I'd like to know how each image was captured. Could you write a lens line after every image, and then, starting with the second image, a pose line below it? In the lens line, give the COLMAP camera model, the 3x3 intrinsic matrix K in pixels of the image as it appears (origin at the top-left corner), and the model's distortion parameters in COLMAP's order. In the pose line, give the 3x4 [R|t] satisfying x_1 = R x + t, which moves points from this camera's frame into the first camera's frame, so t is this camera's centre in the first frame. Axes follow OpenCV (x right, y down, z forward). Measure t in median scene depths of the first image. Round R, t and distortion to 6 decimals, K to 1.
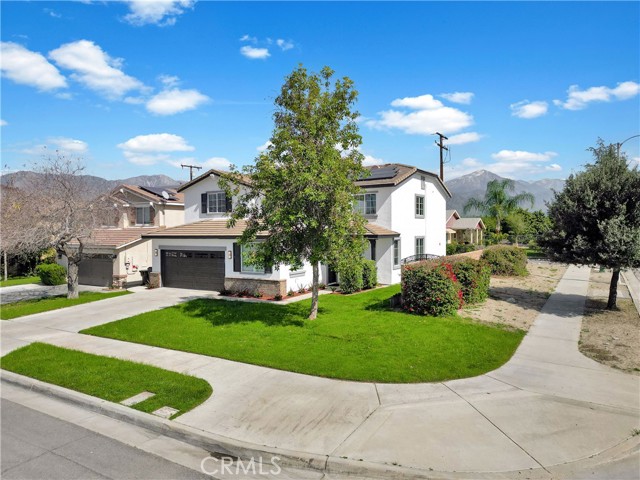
lens RADIAL K [[453.4, 0, 326.2], [0, 453.4, 238.0], [0, 0, 1]] dist [0.032948, -0.012911]
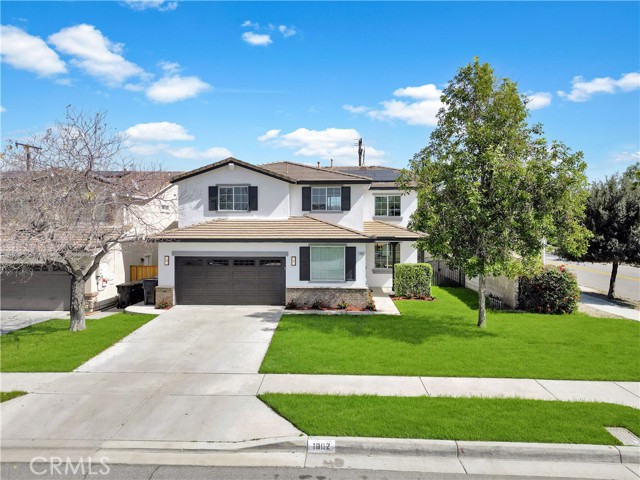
lens RADIAL K [[453.4, 0, 319.4], [0, 453.4, 240.3], [0, 0, 1]] dist [0.032948, -0.012911]
pose [[0.886788, -0.001527, 0.462175, -0.559804], [0.002107, 0.999998, -0.000739, -0.000878], [-0.462172, 0.001629, 0.886789, 0.227839]]
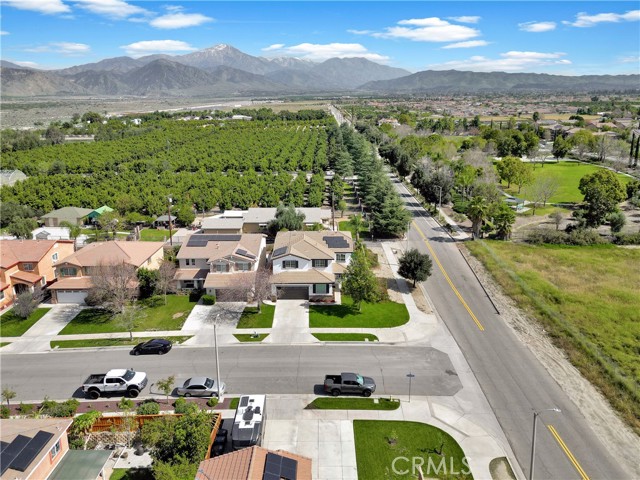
lens RADIAL K [[453.4, 0, 322.4], [0, 453.4, 238.1], [0, 0, 1]] dist [0.032948, -0.012911]
pose [[0.858804, -0.140914, 0.492544, -1.547300], [0.002513, 0.962575, 0.271005, -1.068212], [-0.512298, -0.231502, 0.827017, -1.386127]]
